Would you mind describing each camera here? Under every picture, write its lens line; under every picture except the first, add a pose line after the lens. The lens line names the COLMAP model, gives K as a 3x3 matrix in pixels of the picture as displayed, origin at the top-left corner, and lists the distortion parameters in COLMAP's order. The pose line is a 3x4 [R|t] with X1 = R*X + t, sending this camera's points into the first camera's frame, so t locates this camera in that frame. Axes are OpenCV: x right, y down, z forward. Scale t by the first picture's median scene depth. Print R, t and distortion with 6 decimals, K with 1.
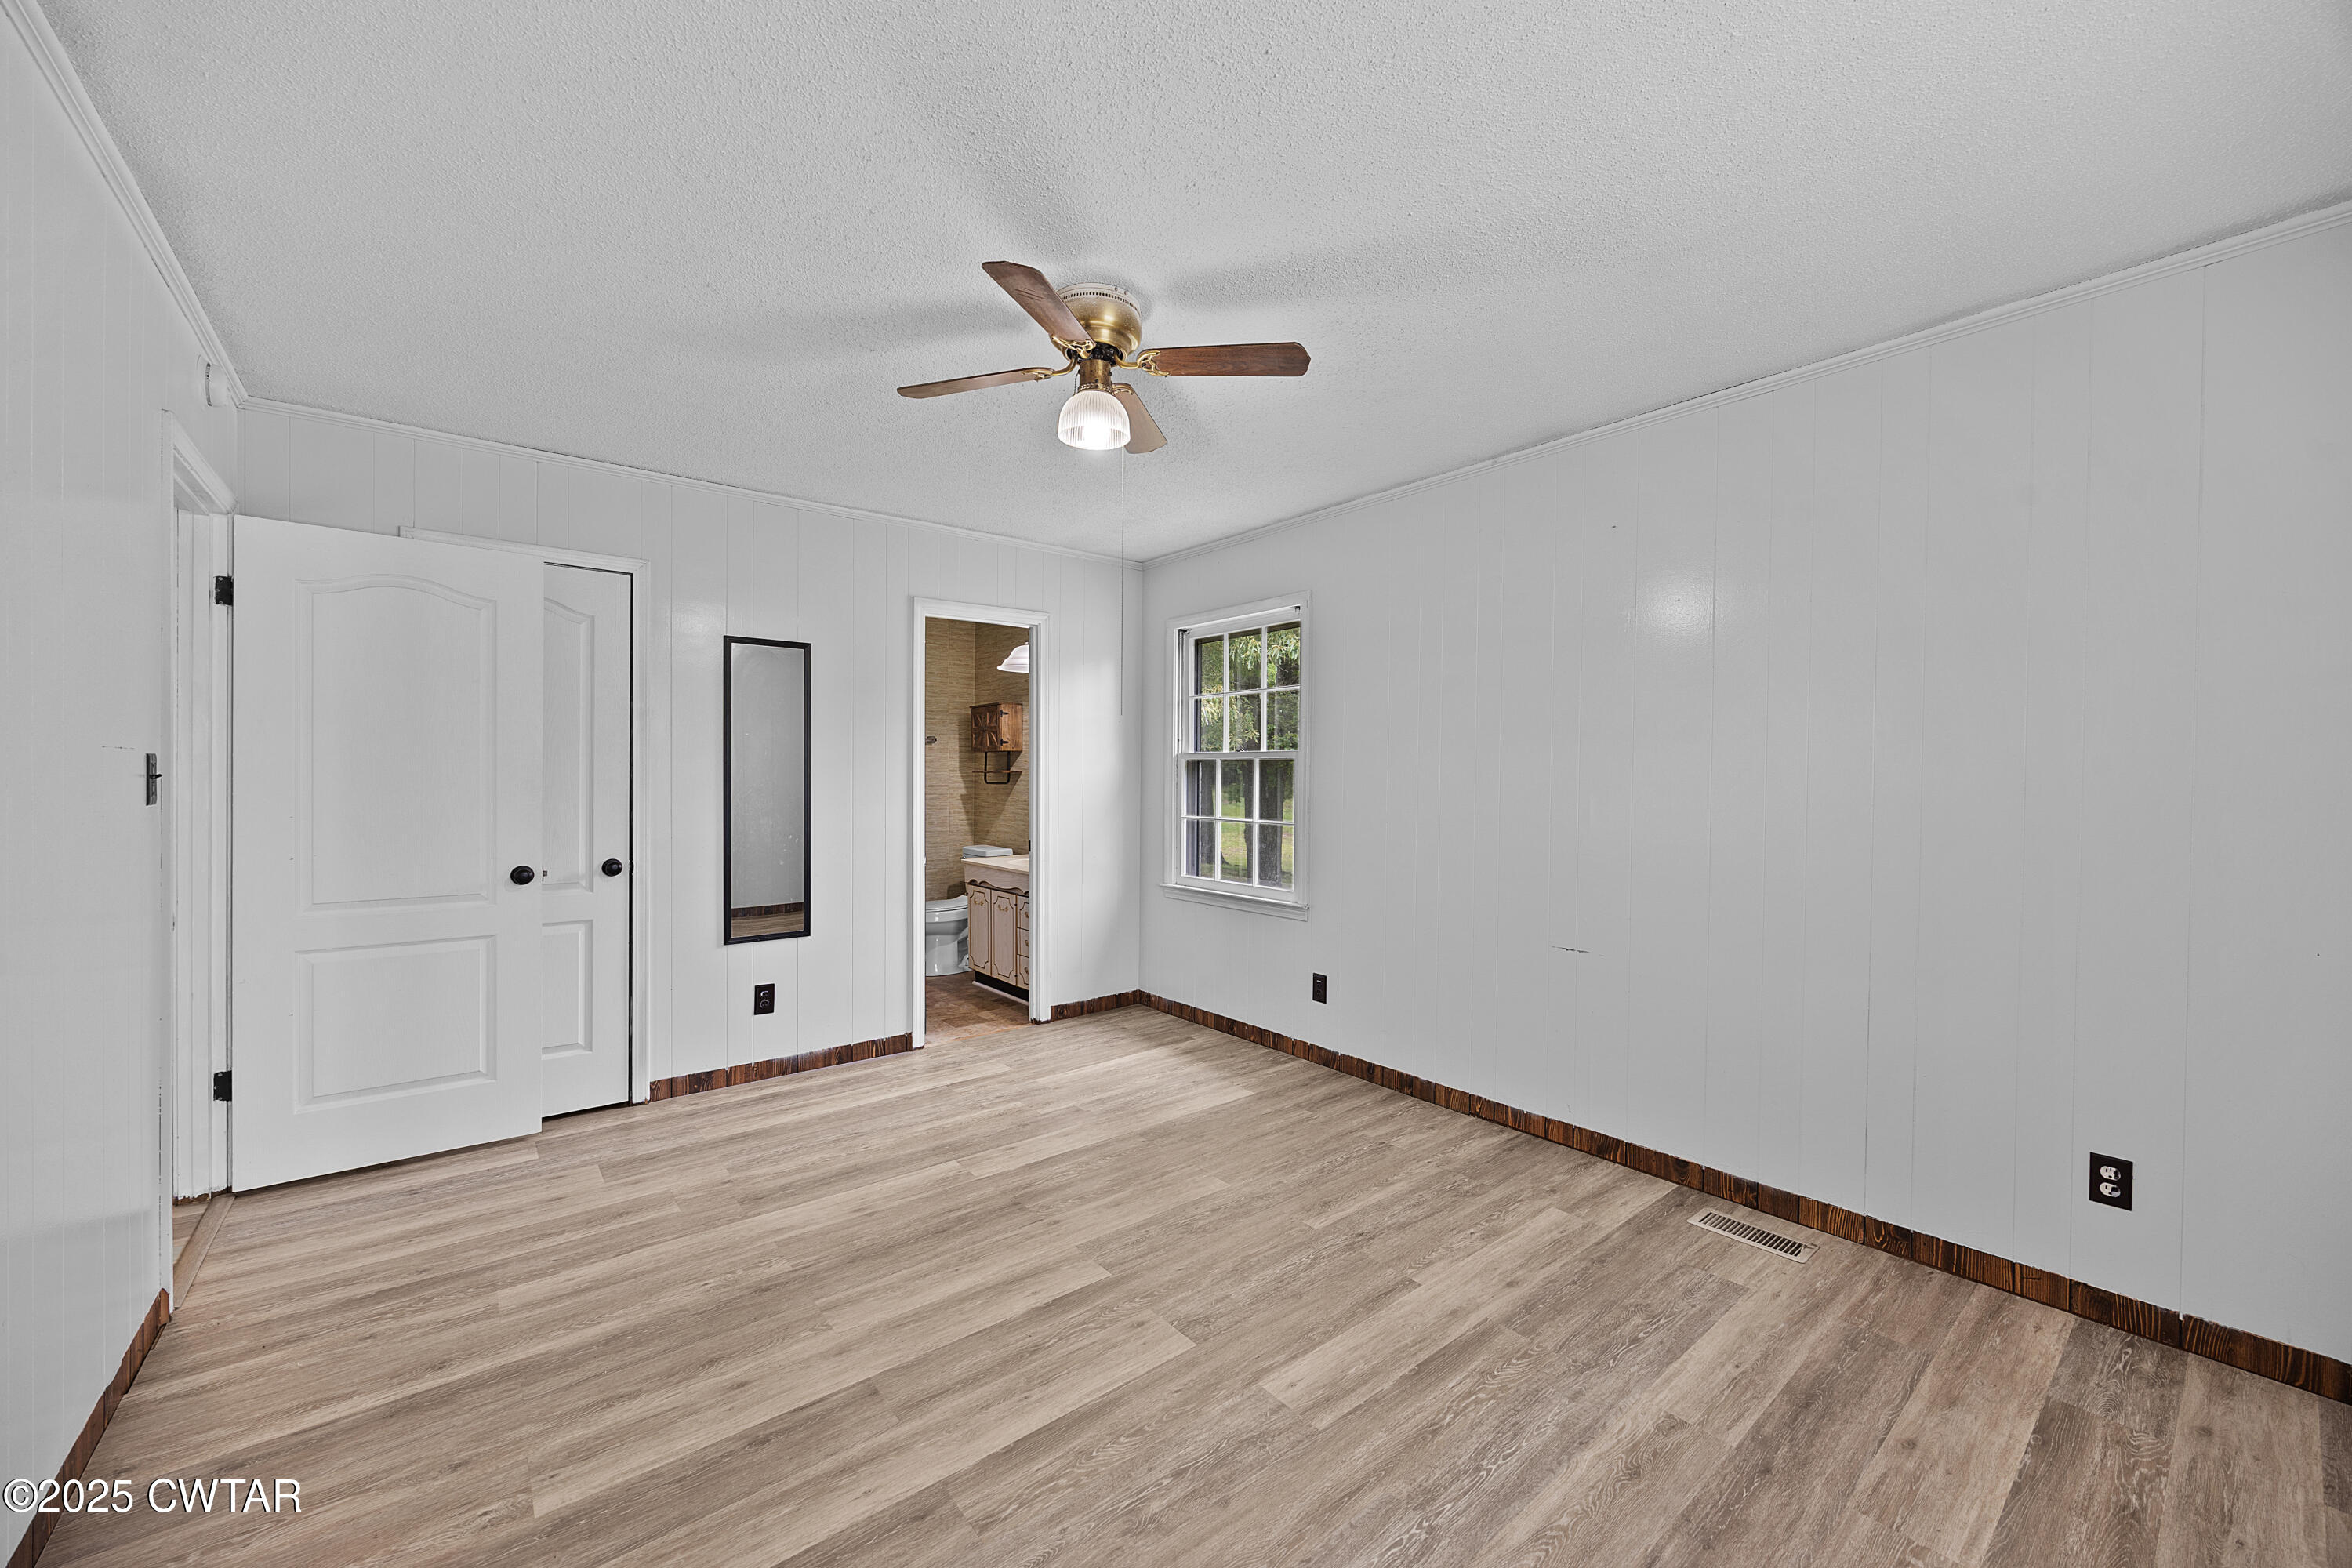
lens RADIAL K [[913.5, 0, 1172.4], [0, 913.5, 771.2], [0, 0, 1]] dist [-0.001370, 0.000179]
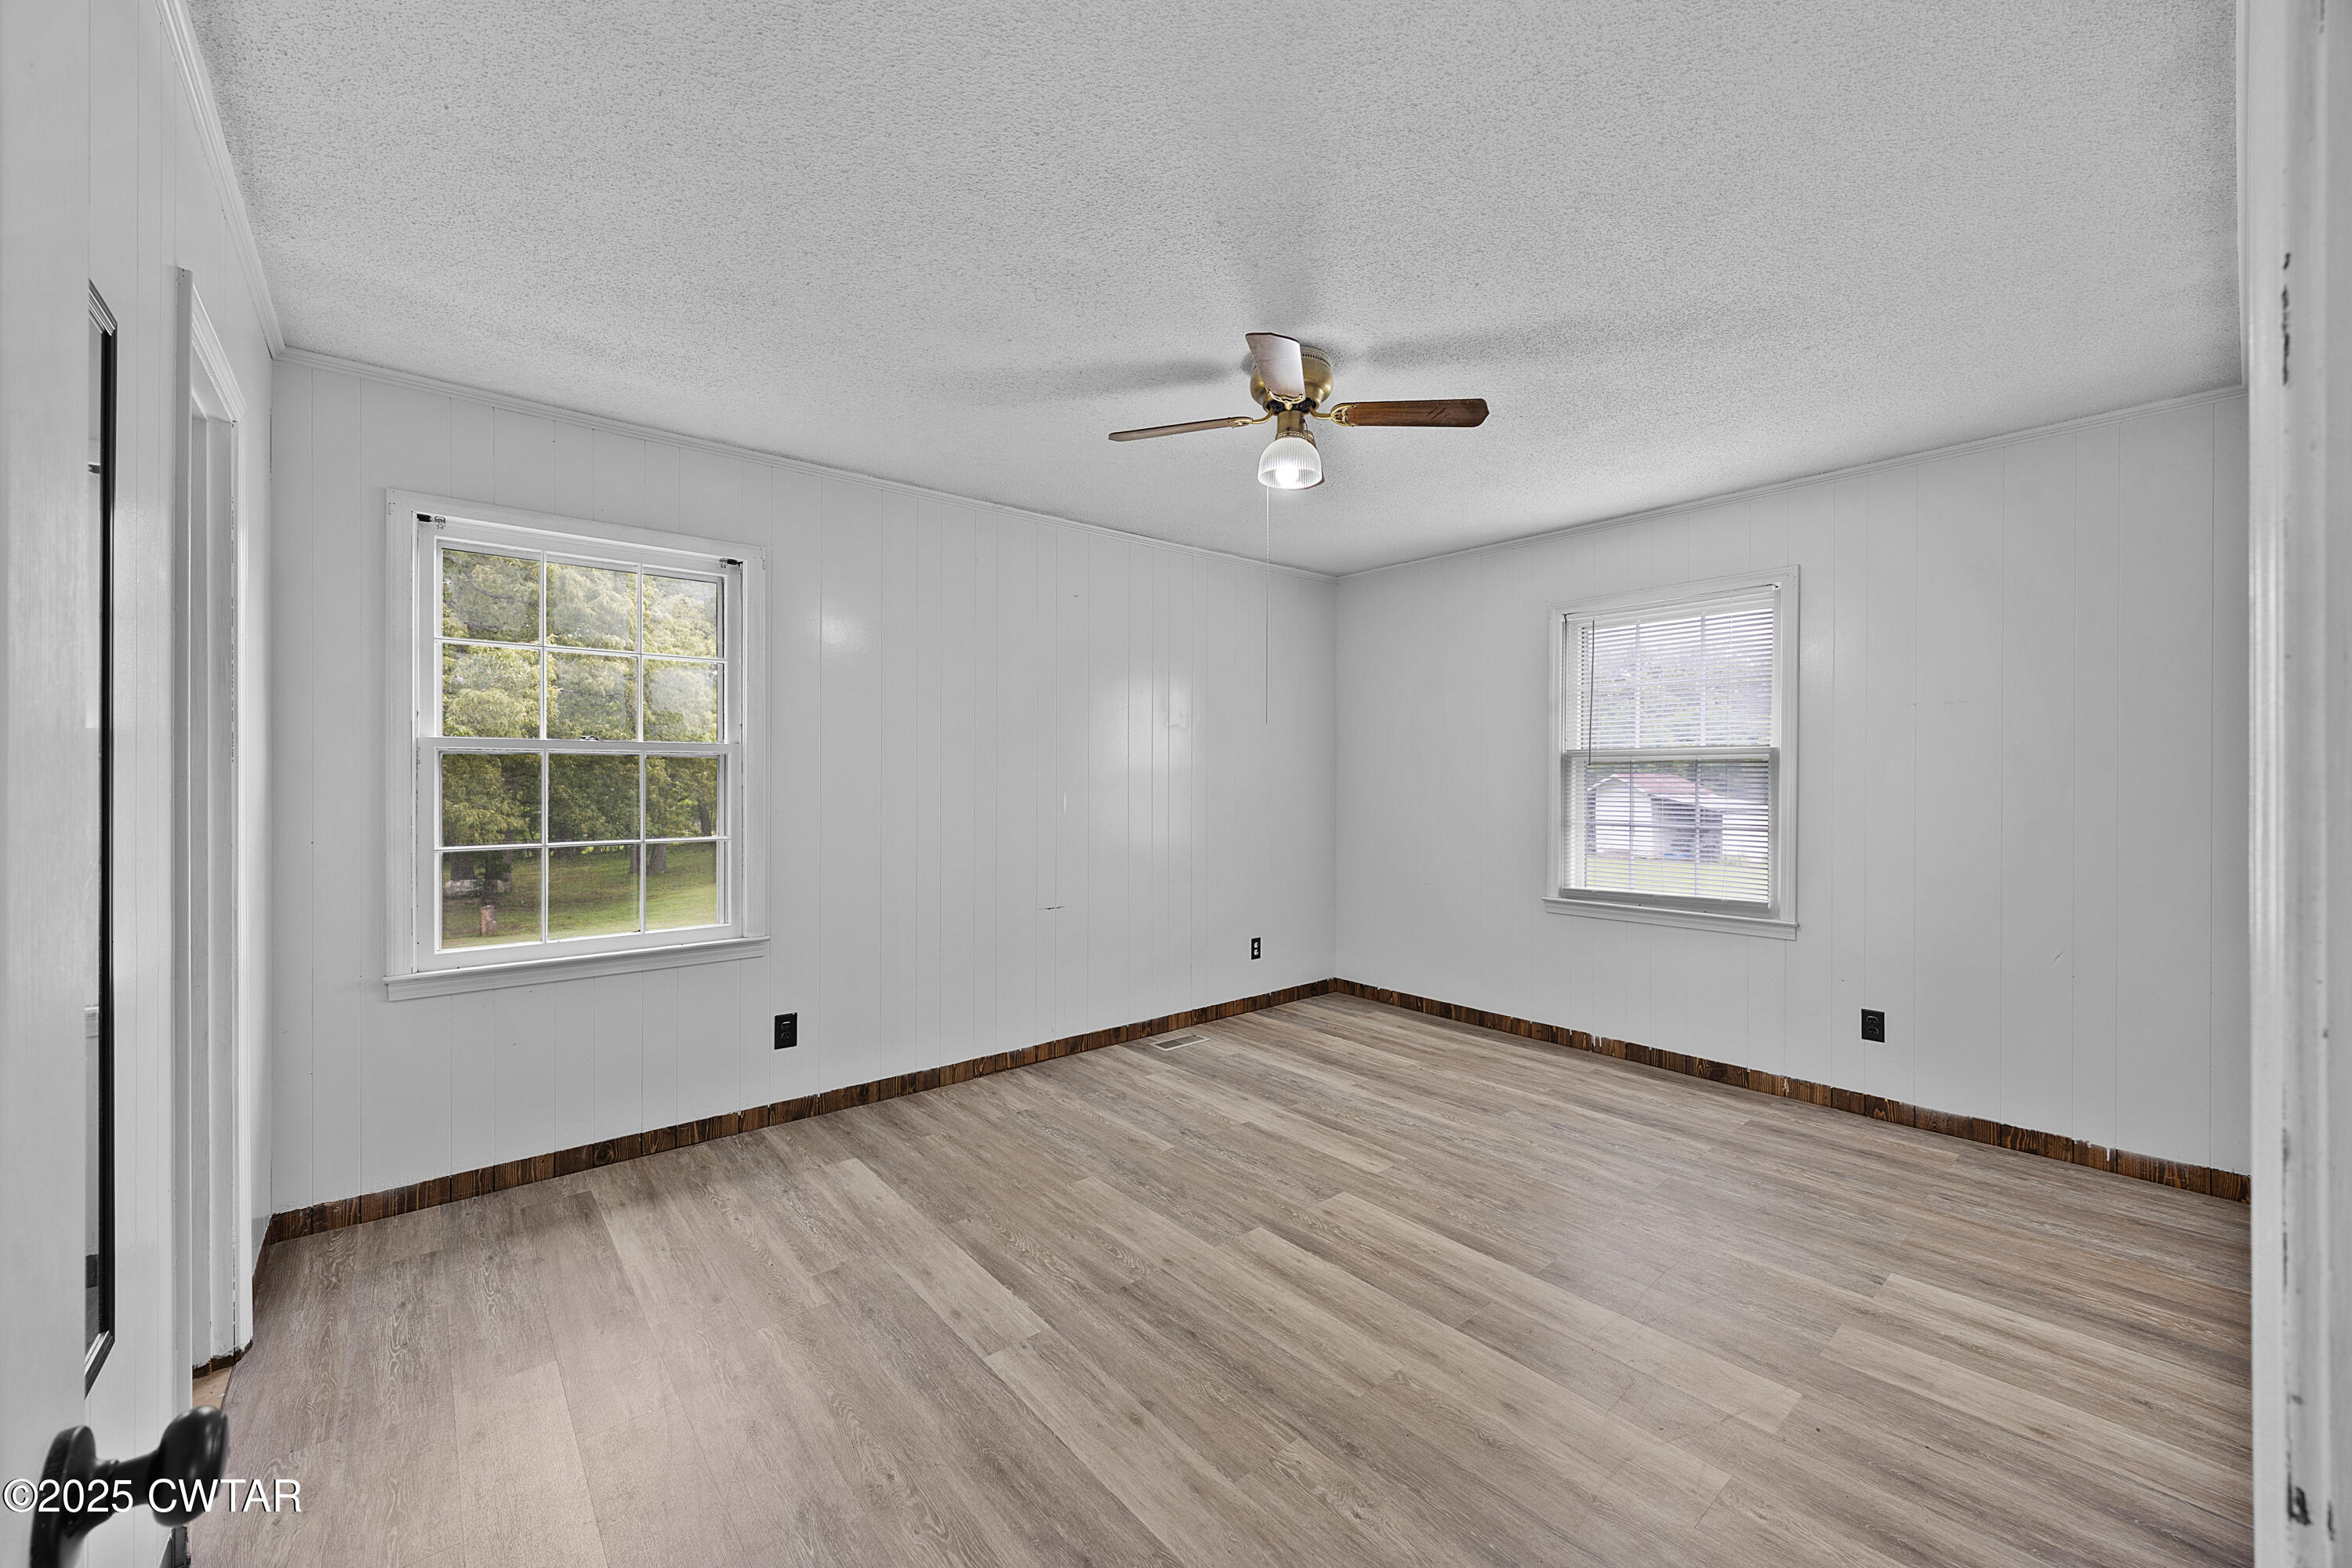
lens RADIAL K [[913.5, 0, 1193.6], [0, 913.5, 774.5], [0, 0, 1]] dist [-0.001370, 0.000179]
pose [[-0.046496, -0.000381, 0.998918, -0.988818], [-0.004388, 0.999990, 0.000177, 0.001587], [-0.998909, -0.004375, -0.046497, 0.958366]]
